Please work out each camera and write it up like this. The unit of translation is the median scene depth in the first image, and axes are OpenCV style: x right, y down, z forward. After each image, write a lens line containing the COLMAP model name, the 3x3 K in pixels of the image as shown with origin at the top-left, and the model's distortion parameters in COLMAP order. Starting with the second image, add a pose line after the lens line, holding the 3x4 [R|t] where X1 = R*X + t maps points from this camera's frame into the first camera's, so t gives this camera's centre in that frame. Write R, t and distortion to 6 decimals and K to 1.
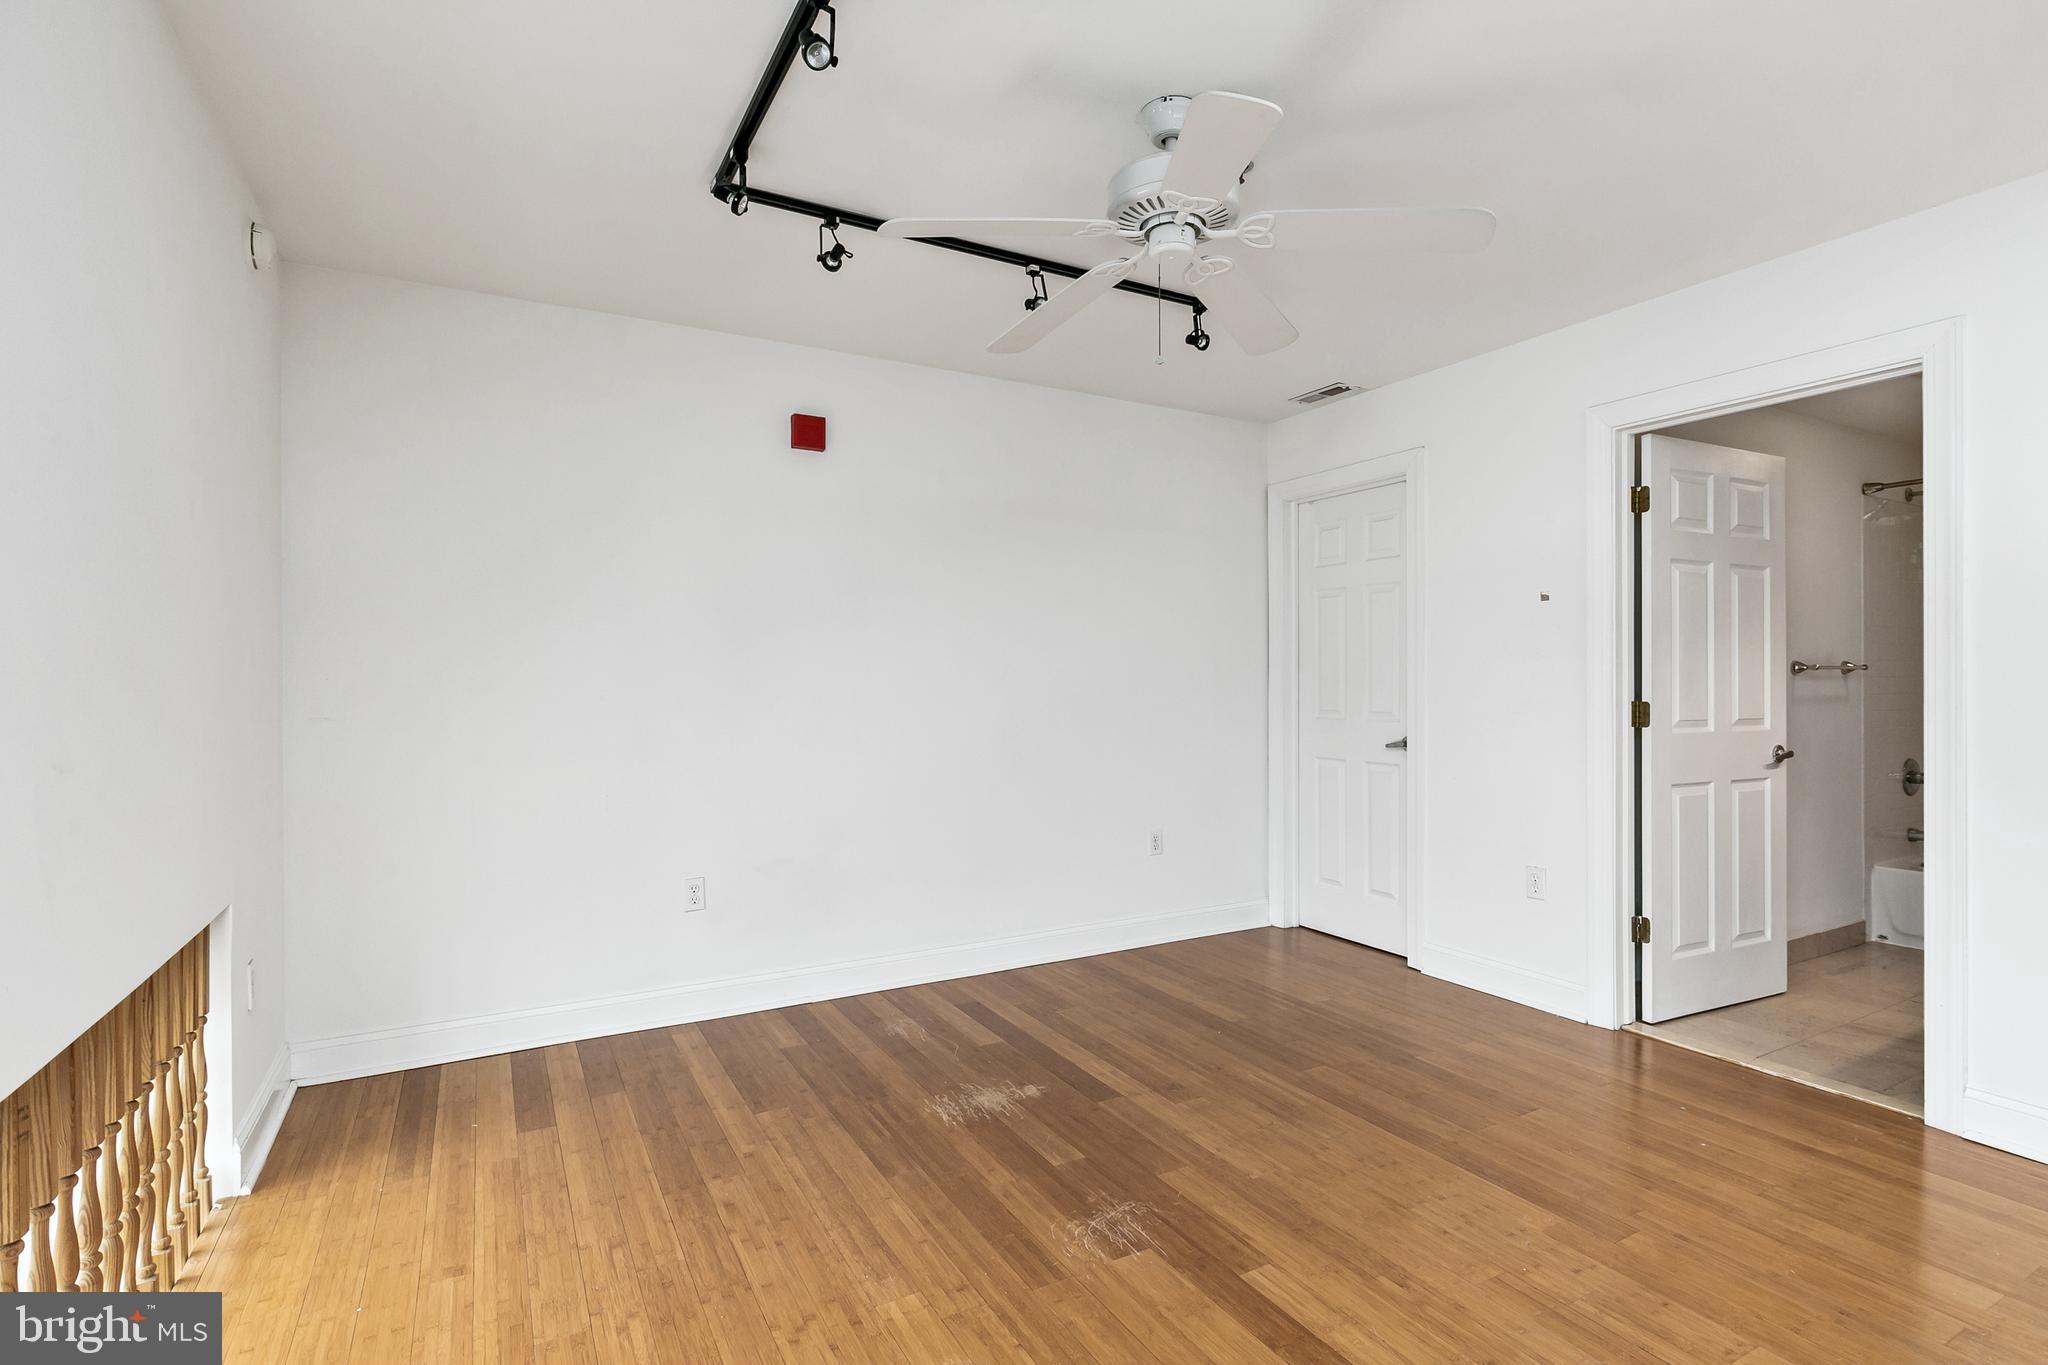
lens RADIAL K [[976.6, 0, 1029.3], [0, 976.6, 687.5], [0, 0, 1]] dist [-0.004571, -0.000515]
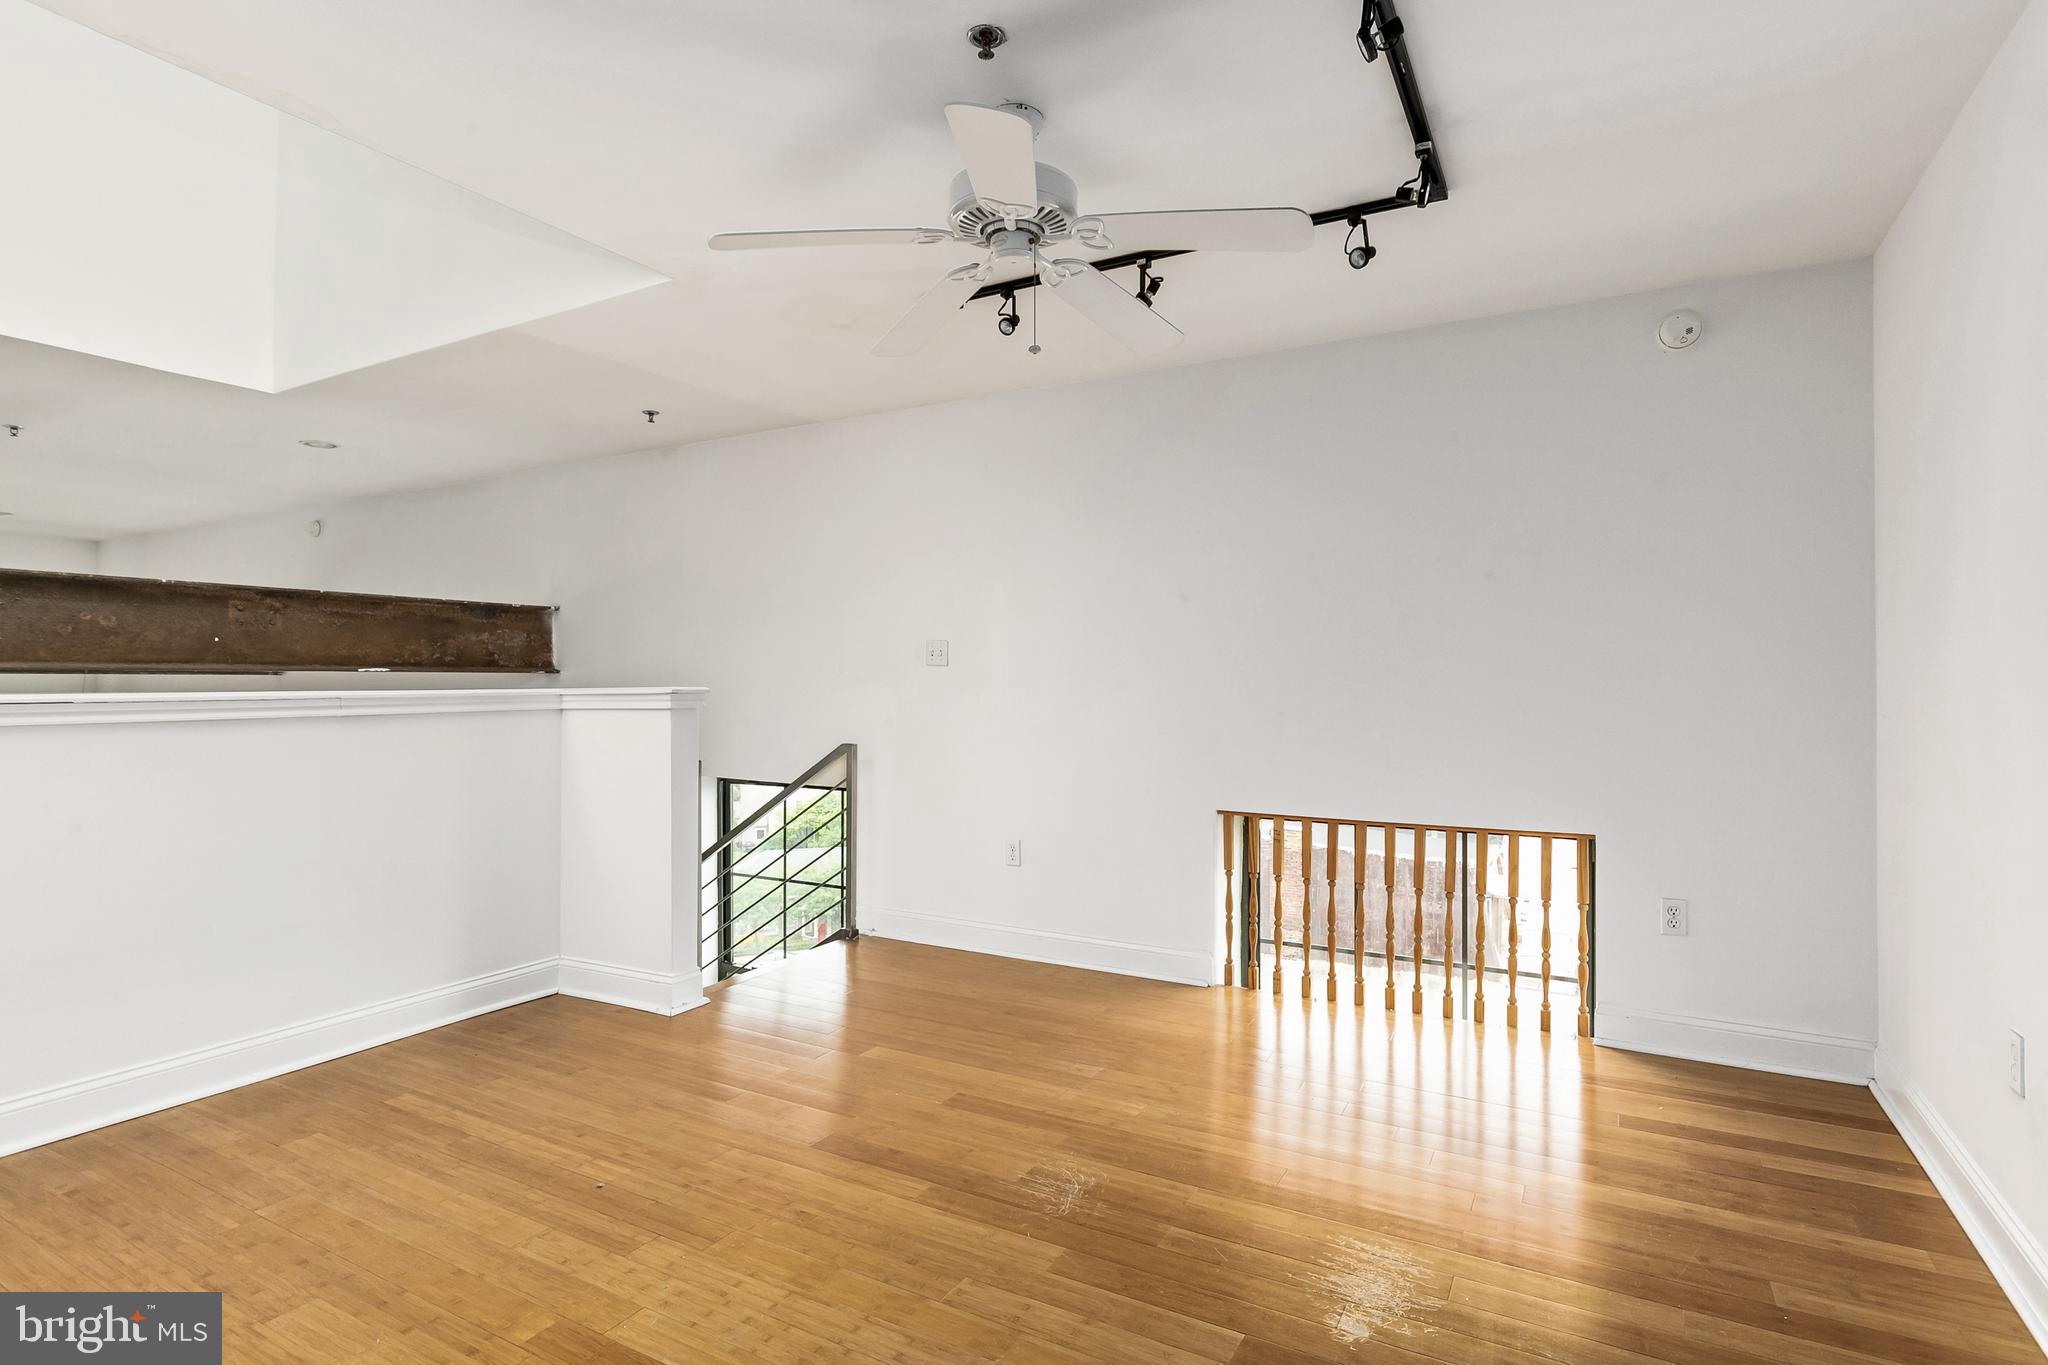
lens RADIAL K [[1031.7, 0, 1024.0], [0, 1031.7, 682.5], [0, 0, 1]] dist [0.000532, -0.000028]
pose [[-0.854485, 0.005238, -0.519450, 0.634598], [0.001616, 0.999971, 0.007424, -0.010600], [0.519474, 0.005504, -0.854469, 1.753553]]
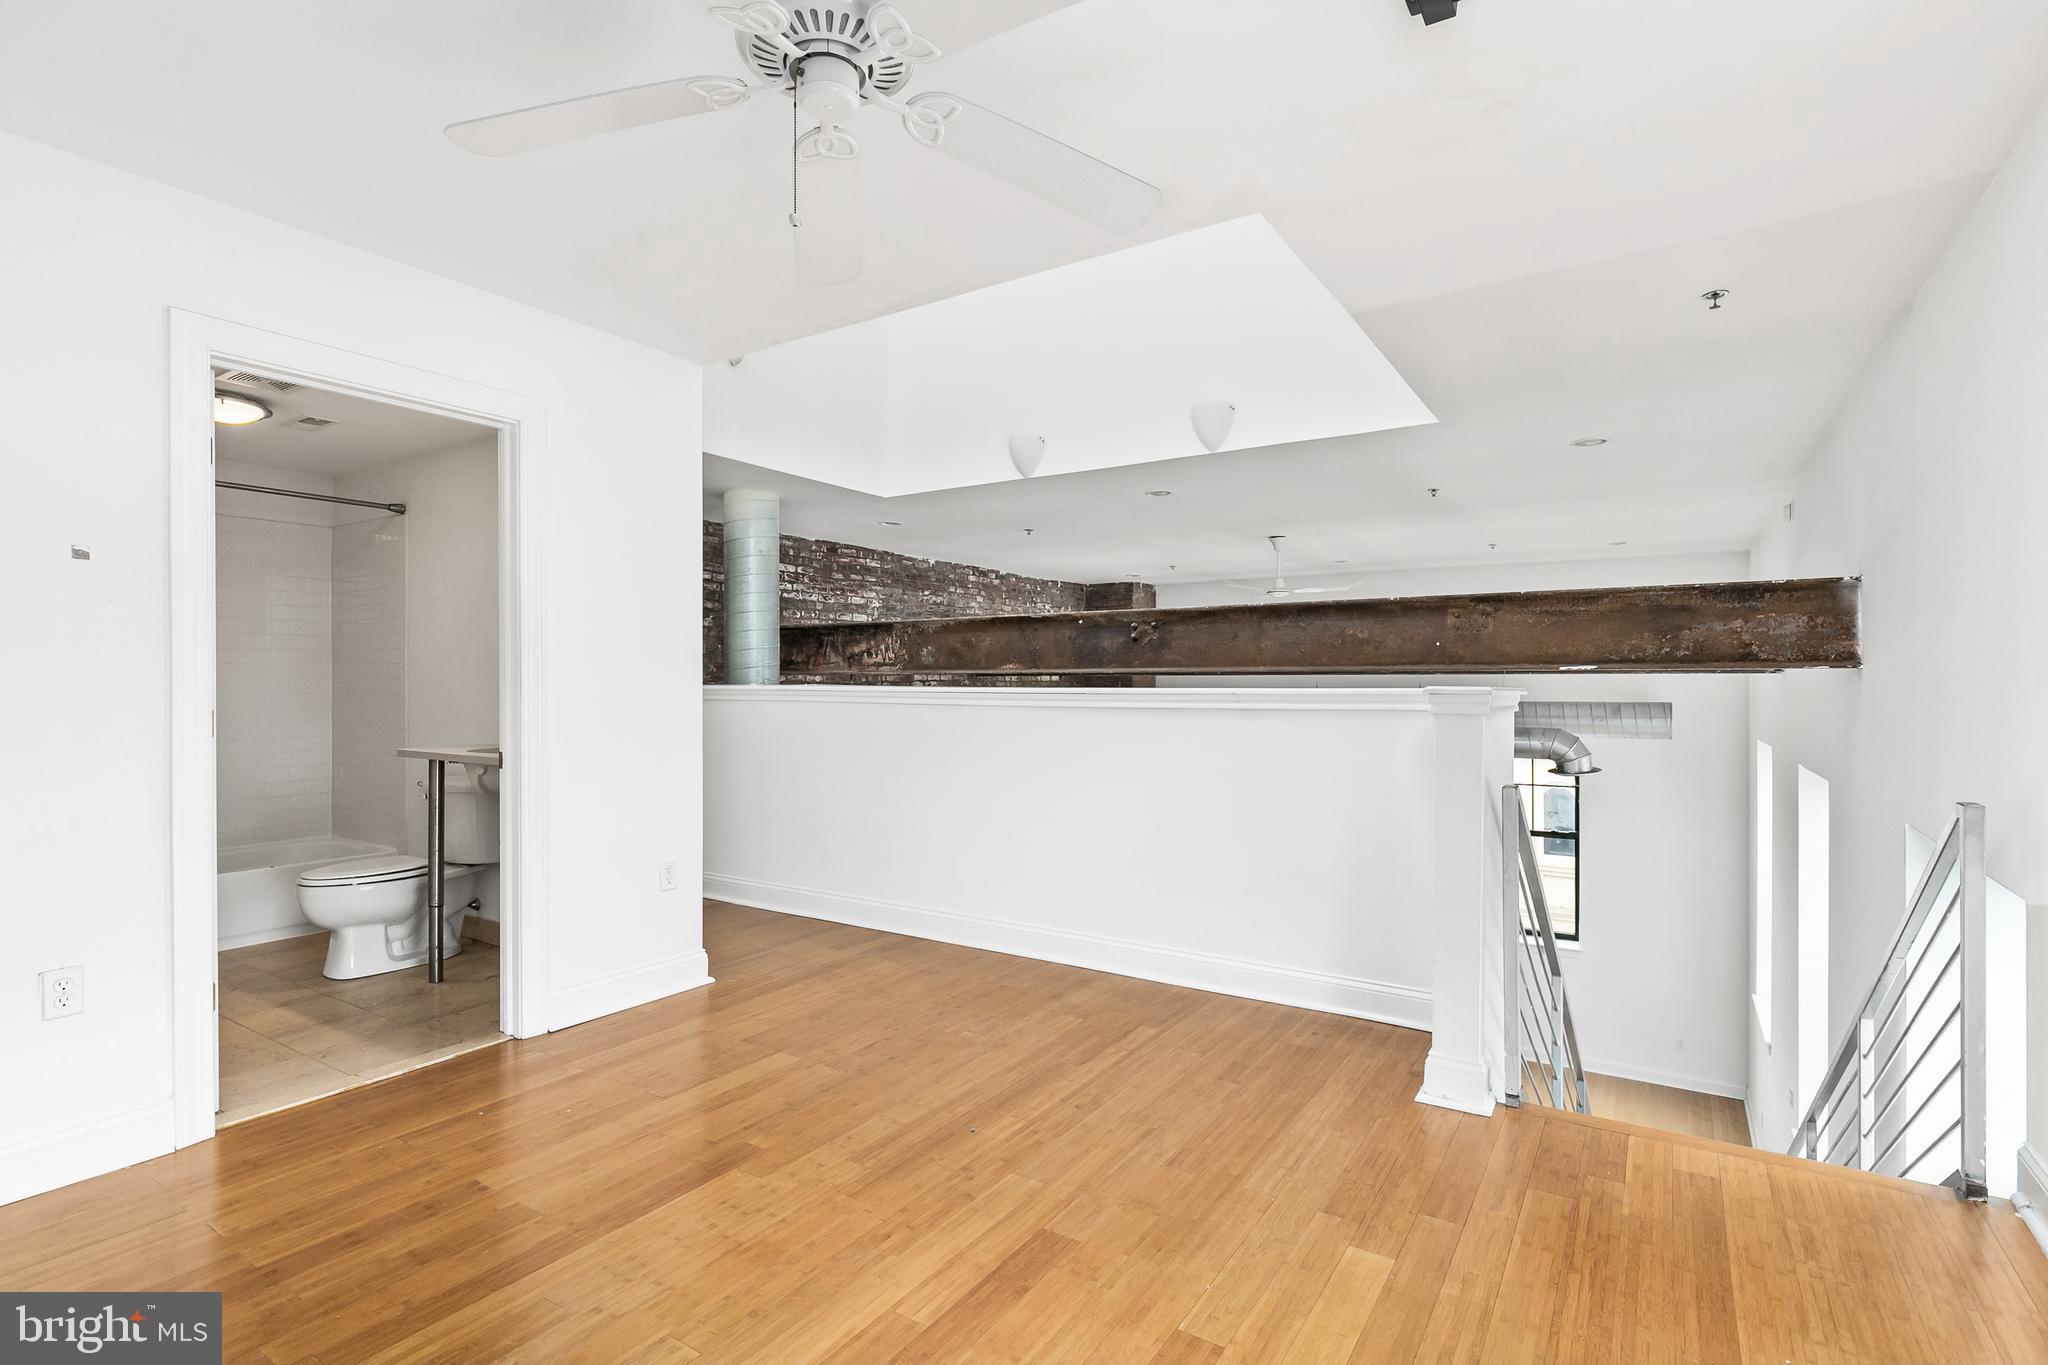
lens RADIAL K [[976.6, 0, 1029.3], [0, 976.6, 687.5], [0, 0, 1]] dist [-0.004571, -0.000515]
pose [[-0.463628, -0.000615, 0.886030, -0.528980], [0.007256, 0.999964, 0.004491, -0.000506], [-0.886000, 0.008511, -0.463606, 1.102868]]
